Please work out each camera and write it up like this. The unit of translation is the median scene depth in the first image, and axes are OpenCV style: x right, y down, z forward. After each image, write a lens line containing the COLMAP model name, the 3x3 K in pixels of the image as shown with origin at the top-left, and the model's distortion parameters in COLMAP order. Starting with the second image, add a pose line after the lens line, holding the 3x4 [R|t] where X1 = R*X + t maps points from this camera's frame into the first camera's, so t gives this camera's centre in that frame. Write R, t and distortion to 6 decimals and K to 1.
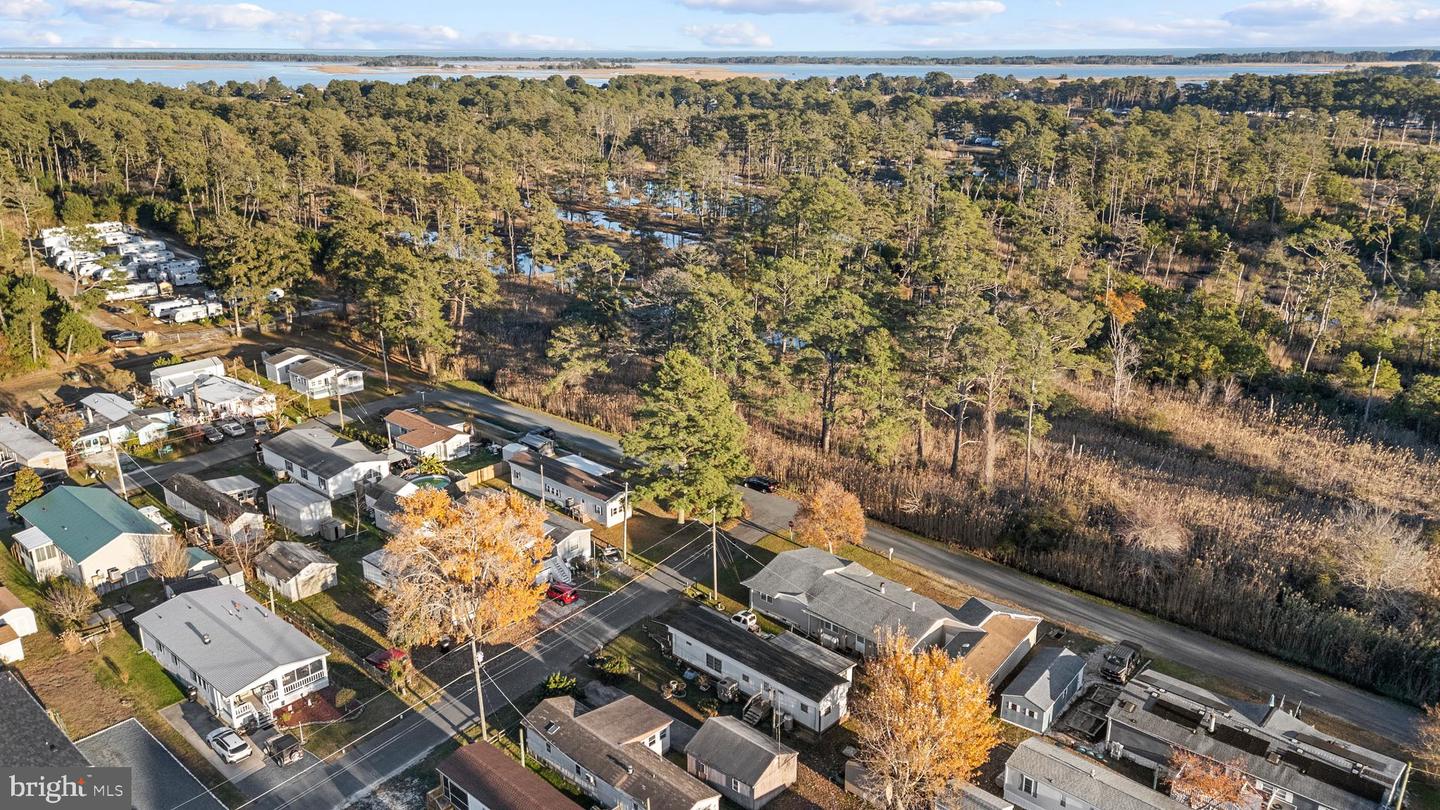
lens RADIAL K [[1055.6, 0, 720.7], [0, 1055.6, 397.3], [0, 0, 1]] dist [0.075177, -0.068964]
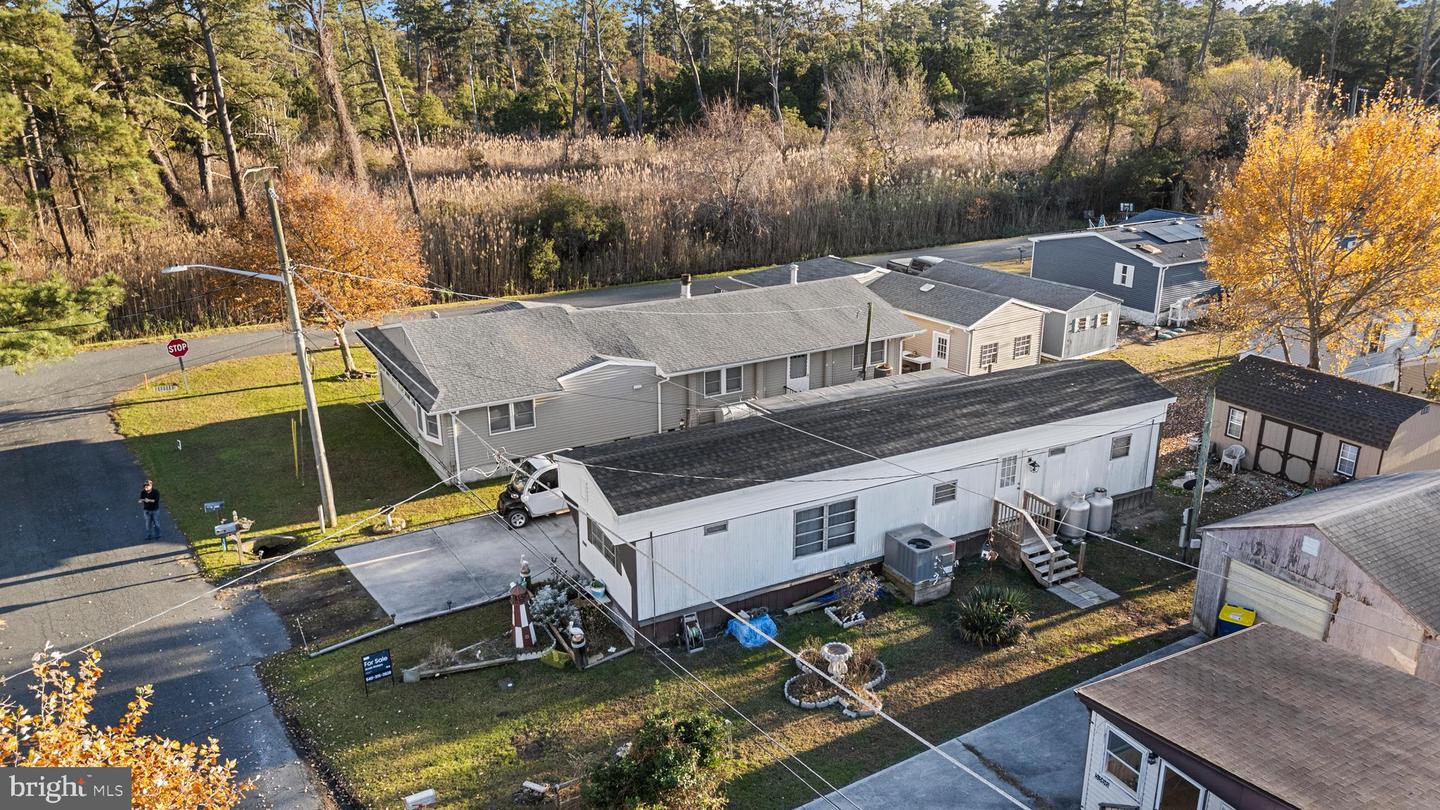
lens RADIAL K [[1055.6, 0, 722.1], [0, 1055.6, 404.9], [0, 0, 1]] dist [0.075177, -0.068964]
pose [[0.319774, -0.306773, 0.896457, -0.189891], [0.299406, 0.930371, 0.211579, 0.110119], [-0.898944, 0.200747, 0.389358, 0.660417]]
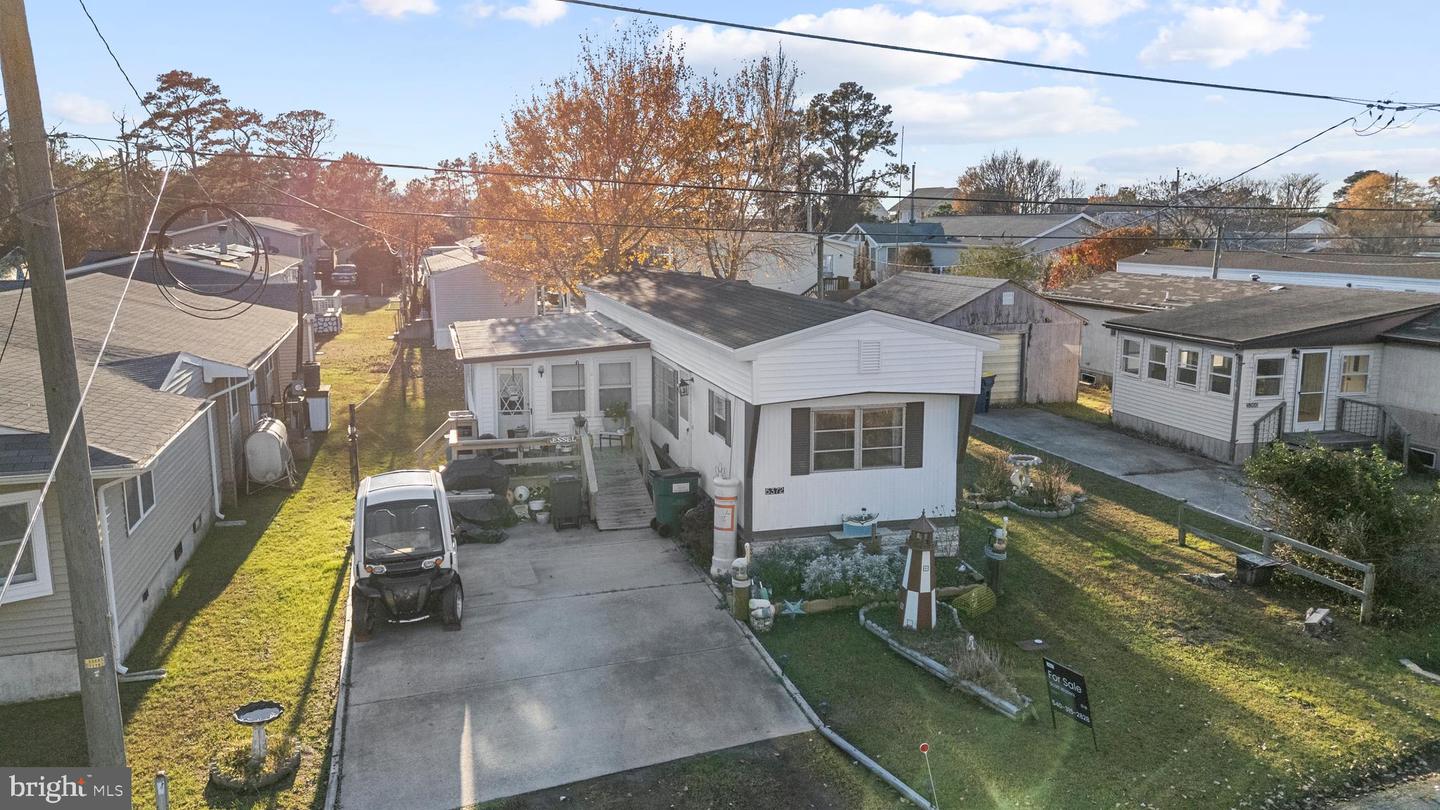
lens RADIAL K [[1055.6, 0, 720.3], [0, 1055.6, 412.4], [0, 0, 1]] dist [0.075177, -0.068964]
pose [[-0.853392, -0.086805, 0.513992, -0.076515], [0.167134, 0.888413, 0.427537, 0.108745], [-0.493749, 0.450762, -0.743657, 0.866465]]
